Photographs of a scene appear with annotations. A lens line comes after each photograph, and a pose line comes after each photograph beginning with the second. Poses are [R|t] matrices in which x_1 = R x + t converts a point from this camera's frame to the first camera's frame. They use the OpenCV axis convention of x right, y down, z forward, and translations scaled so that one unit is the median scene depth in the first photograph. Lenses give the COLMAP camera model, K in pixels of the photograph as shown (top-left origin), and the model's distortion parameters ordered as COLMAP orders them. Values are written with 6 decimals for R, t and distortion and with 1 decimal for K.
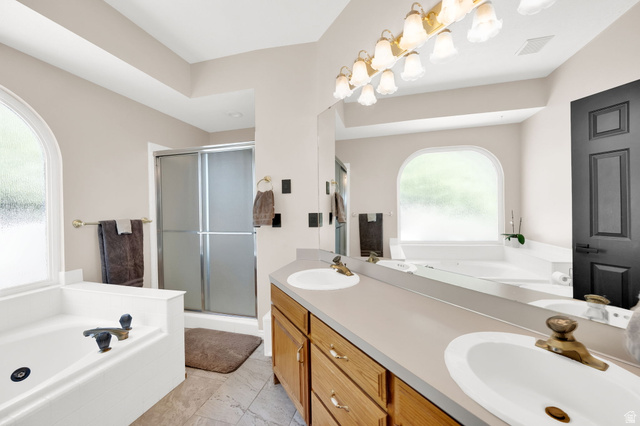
lens RADIAL K [[259.0, 0, 320.8], [0, 259.0, 208.2], [0, 0, 1]] dist [-0.000090, -0.000127]
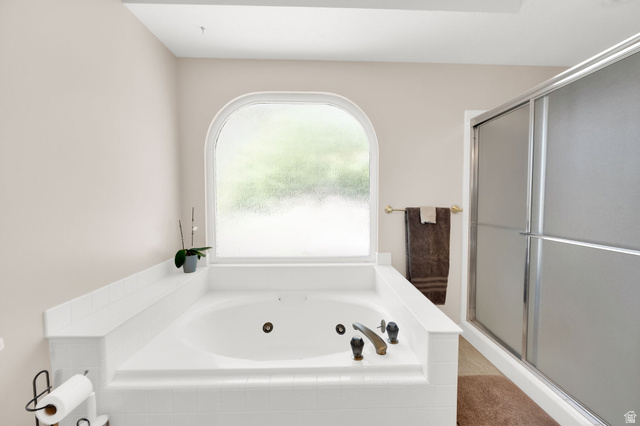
lens RADIAL K [[253.8, 0, 320.0], [0, 253.8, 213.0], [0, 0, 1]] dist [-0.000886, -0.000097]
pose [[0.318739, 0.070607, -0.945209, -0.061209], [-0.000561, 0.997235, 0.074304, 0.000270], [0.947842, -0.023153, 0.317898, 0.369582]]
